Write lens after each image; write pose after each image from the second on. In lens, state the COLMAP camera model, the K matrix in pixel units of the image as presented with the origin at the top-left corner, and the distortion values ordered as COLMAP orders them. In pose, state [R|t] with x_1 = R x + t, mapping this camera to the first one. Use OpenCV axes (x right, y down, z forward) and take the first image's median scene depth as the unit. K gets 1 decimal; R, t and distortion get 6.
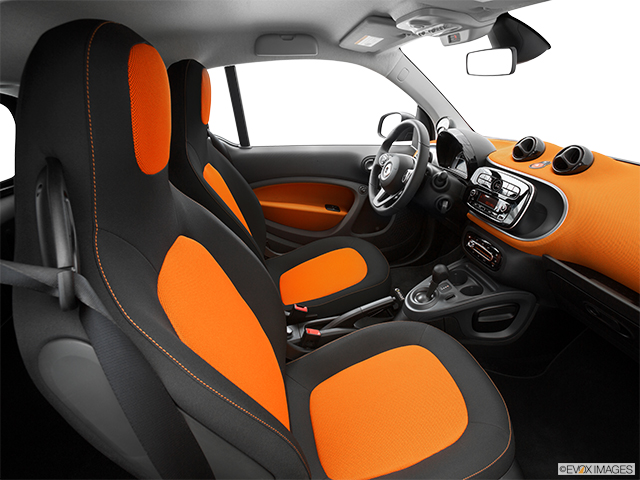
lens RADIAL K [[323.9, 0, 320.0], [0, 323.9, 240.0], [0, 0, 1]] dist [-0.052469, 0.001405]
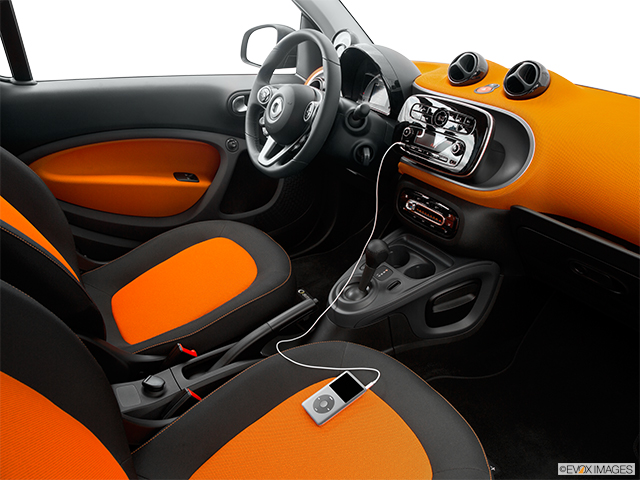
lens RADIAL K [[480.8, 0, 320.0], [0, 480.8, 240.0], [0, 0, 1]] dist [-0.098930, 0.002856]
pose [[0.929200, -0.123982, 0.348160, -0.083457], [0.117312, 0.992278, 0.040264, 0.020779], [-0.350463, 0.003430, 0.936570, 0.085384]]
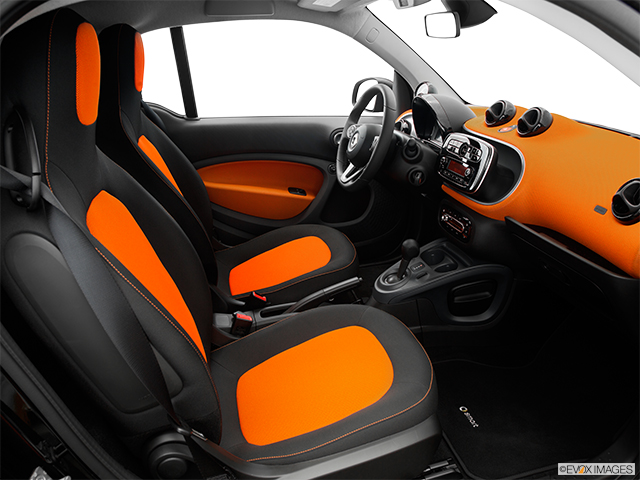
lens RADIAL K [[480.8, 0, 320.0], [0, 480.8, 240.0], [0, 0, 1]] dist [-0.098930, 0.002856]
pose [[0.998809, -0.013533, 0.046884, 0.054859], [0.016296, 0.998122, -0.059057, 0.144657], [-0.045996, 0.059751, 0.997153, -0.311906]]
